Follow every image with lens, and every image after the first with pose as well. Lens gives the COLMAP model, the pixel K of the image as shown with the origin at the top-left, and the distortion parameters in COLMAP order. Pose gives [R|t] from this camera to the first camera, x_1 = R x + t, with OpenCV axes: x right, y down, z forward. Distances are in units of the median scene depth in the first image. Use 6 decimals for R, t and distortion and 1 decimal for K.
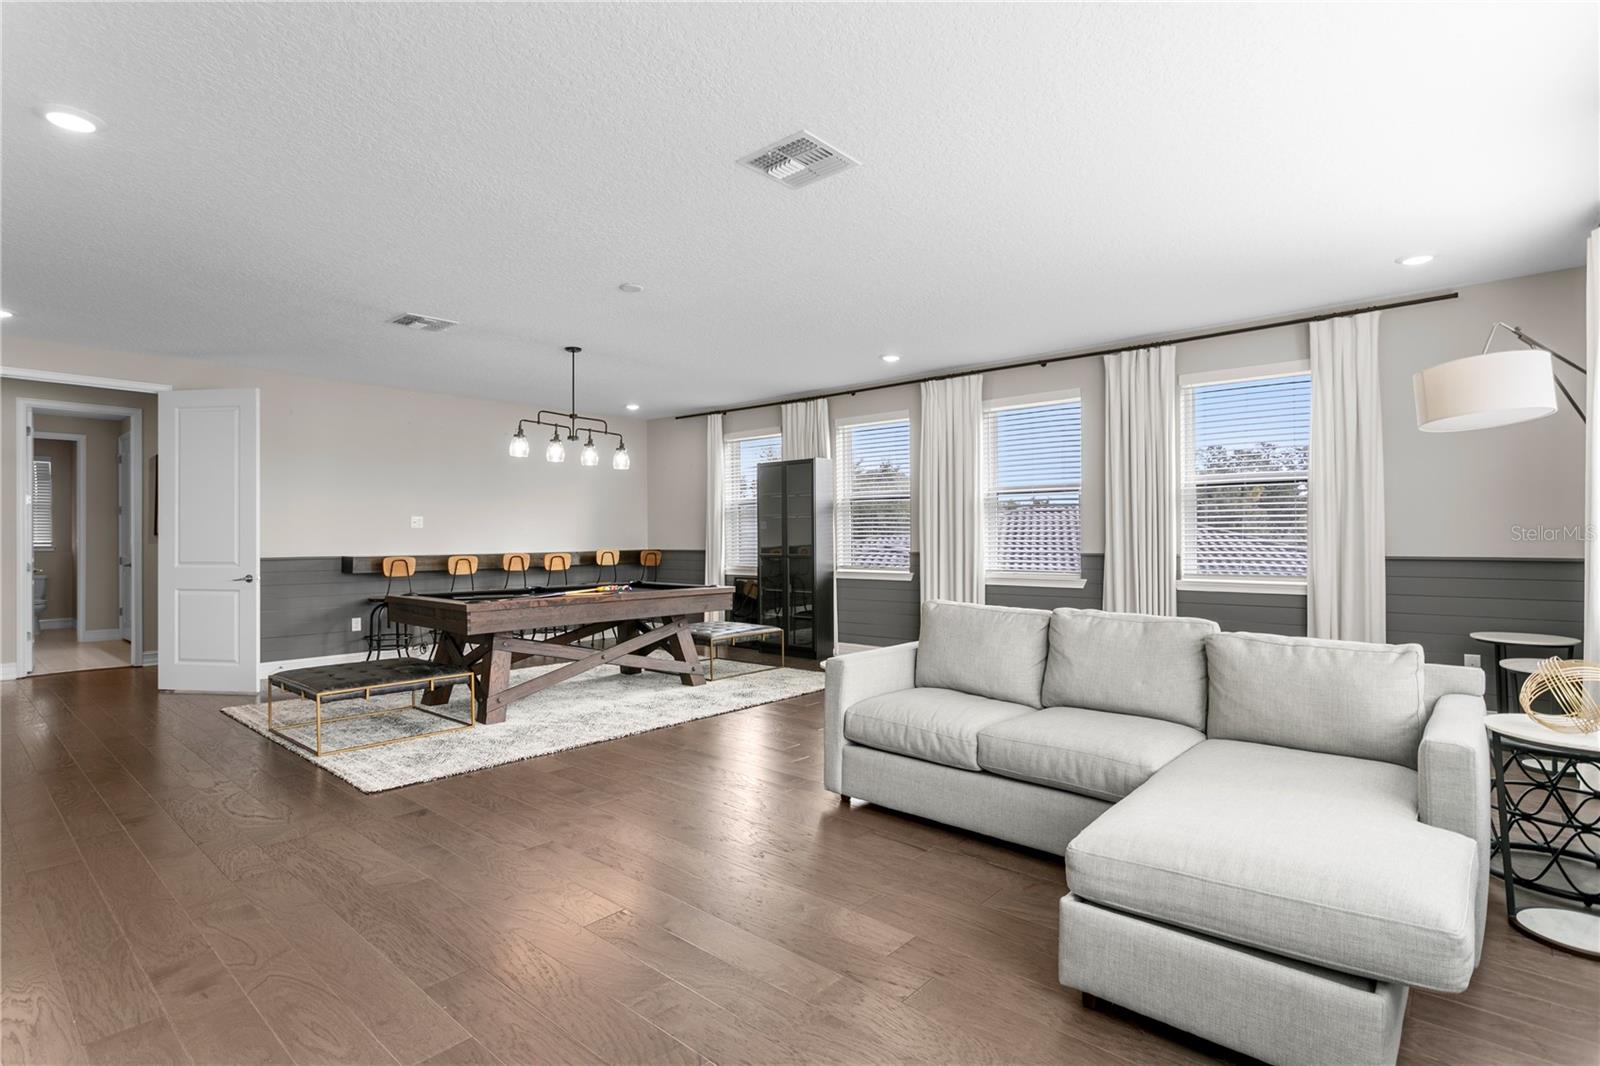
lens RADIAL K [[805.7, 0, 800.8], [0, 805.7, 536.2], [0, 0, 1]] dist [-0.001391, -0.000275]
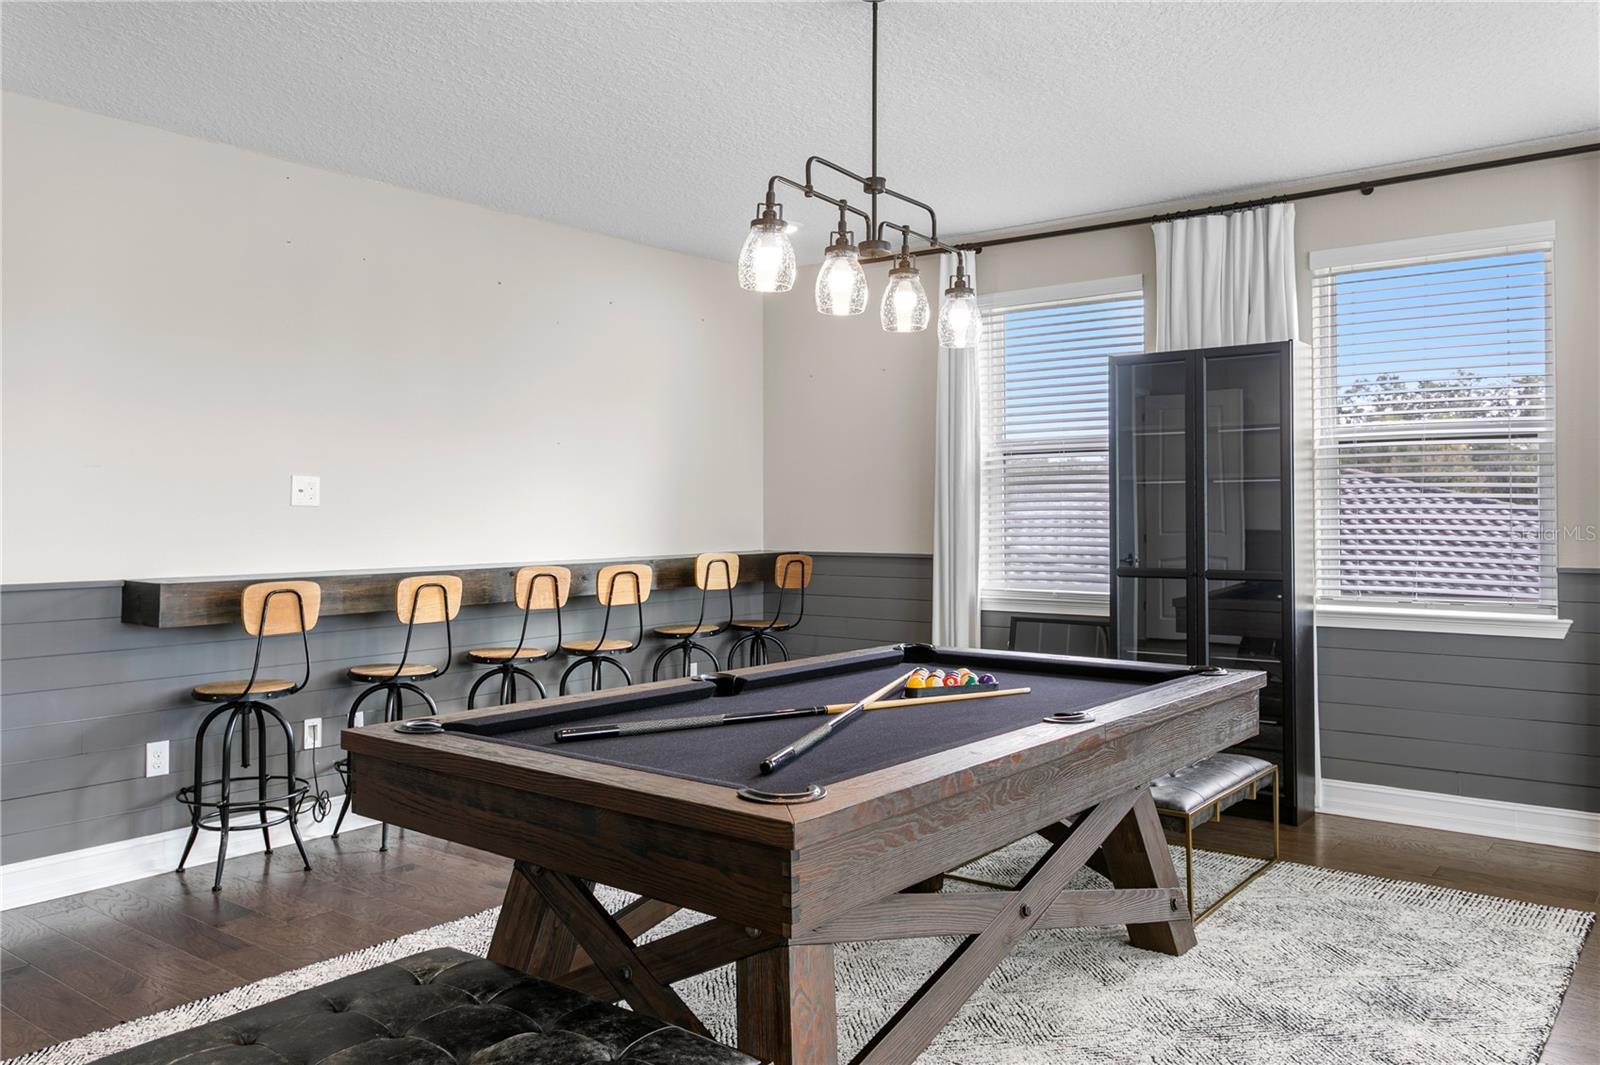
lens RADIAL K [[1198.3, 0, 792.6], [0, 1198.3, 491.9], [0, 0, 1]] dist [0.011103, -0.006243]
pose [[0.997815, 0.004616, 0.065901, -0.274442], [-0.003586, 0.999870, -0.015746, -0.007861], [-0.065965, 0.015475, 0.997702, 0.389236]]
